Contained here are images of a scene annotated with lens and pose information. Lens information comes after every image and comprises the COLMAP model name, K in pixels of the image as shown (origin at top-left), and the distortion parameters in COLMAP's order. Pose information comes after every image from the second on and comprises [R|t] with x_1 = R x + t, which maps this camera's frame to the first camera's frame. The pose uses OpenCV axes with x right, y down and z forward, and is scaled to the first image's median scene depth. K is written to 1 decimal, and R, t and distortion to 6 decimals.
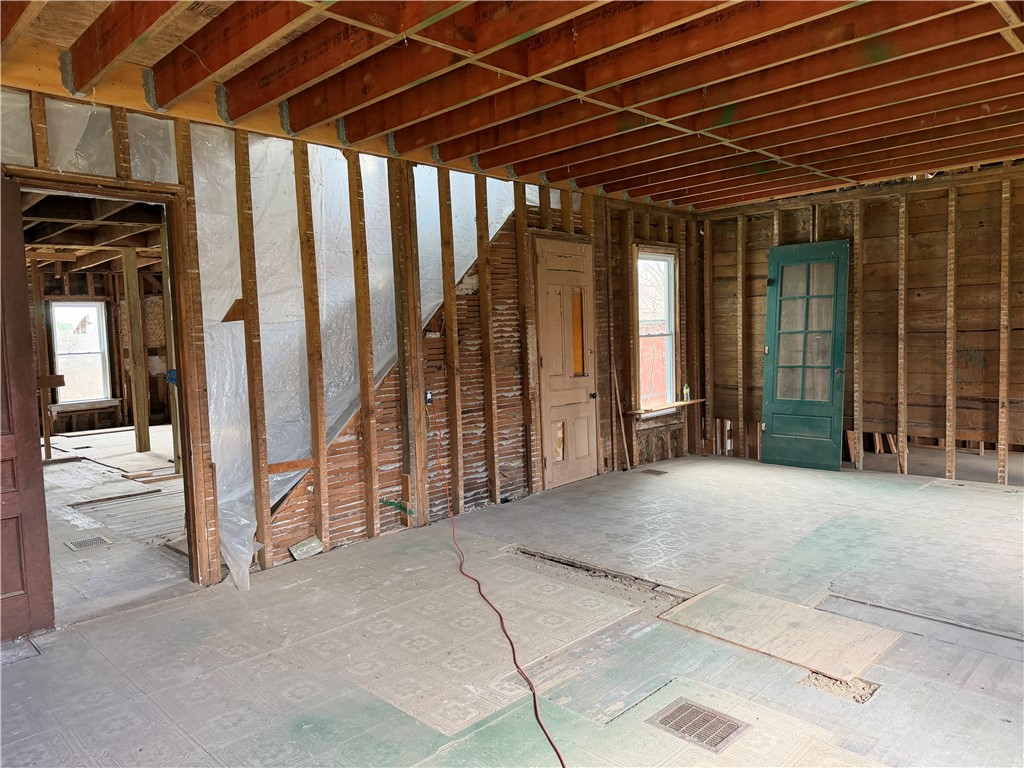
lens RADIAL K [[720.4, 0, 512.0], [0, 720.4, 373.8], [0, 0, 1]] dist [0.082308, -0.100624]
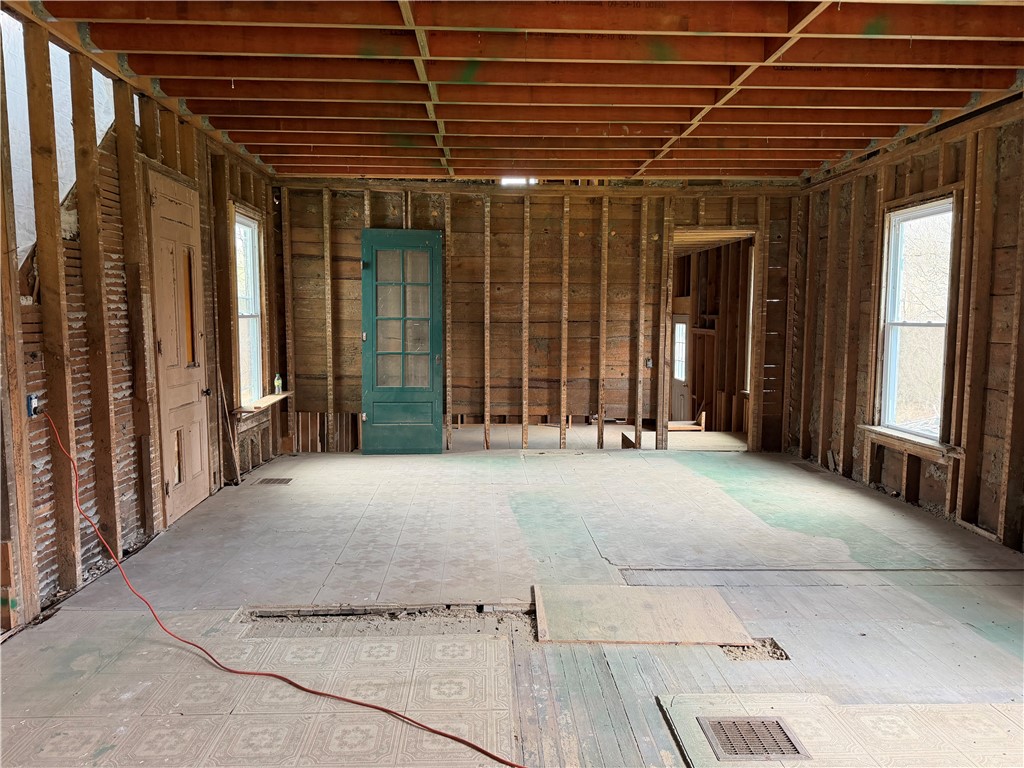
lens RADIAL K [[714.4, 0, 511.5], [0, 714.4, 374.1], [0, 0, 1]] dist [0.150408, -0.211913]
pose [[0.669154, -0.026370, 0.742656, -0.252852], [0.017609, 0.999652, 0.019629, 0.001868], [-0.742915, -0.000057, 0.669386, 0.256189]]
